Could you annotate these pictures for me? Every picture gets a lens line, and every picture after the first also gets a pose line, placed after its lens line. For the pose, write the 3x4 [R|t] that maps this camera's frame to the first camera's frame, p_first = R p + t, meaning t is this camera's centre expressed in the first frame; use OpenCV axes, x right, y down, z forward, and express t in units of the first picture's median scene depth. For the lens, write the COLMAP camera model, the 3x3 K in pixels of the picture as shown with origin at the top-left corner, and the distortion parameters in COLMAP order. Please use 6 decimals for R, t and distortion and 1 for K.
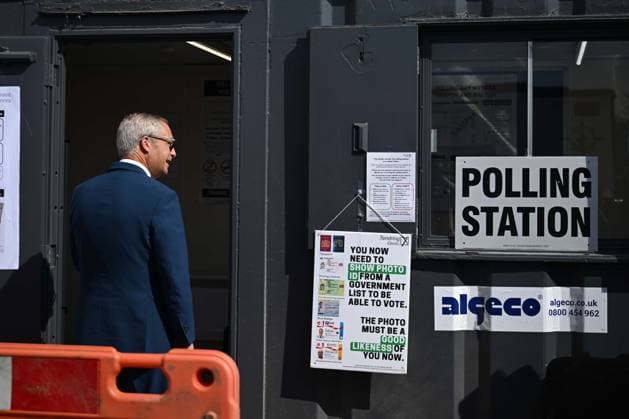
lens RADIAL K [[1219.1, 0, 314.4], [0, 1219.1, 175.9], [0, 0, 1]] dist [-0.014771, 0.091992]
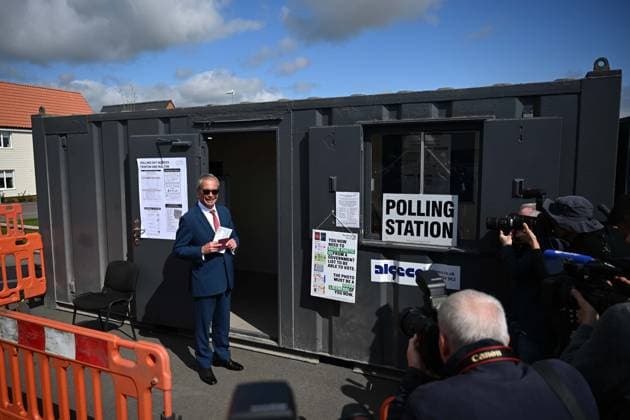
lens RADIAL K [[467.6, 0, 301.6], [0, 467.6, 210.9], [0, 0, 1]] dist [-0.006528, 0.000978]
pose [[0.965294, 0.014649, -0.260755, 0.186935], [0.018889, 0.991895, 0.125649, -0.084558], [0.260482, -0.126214, 0.957193, 0.258222]]
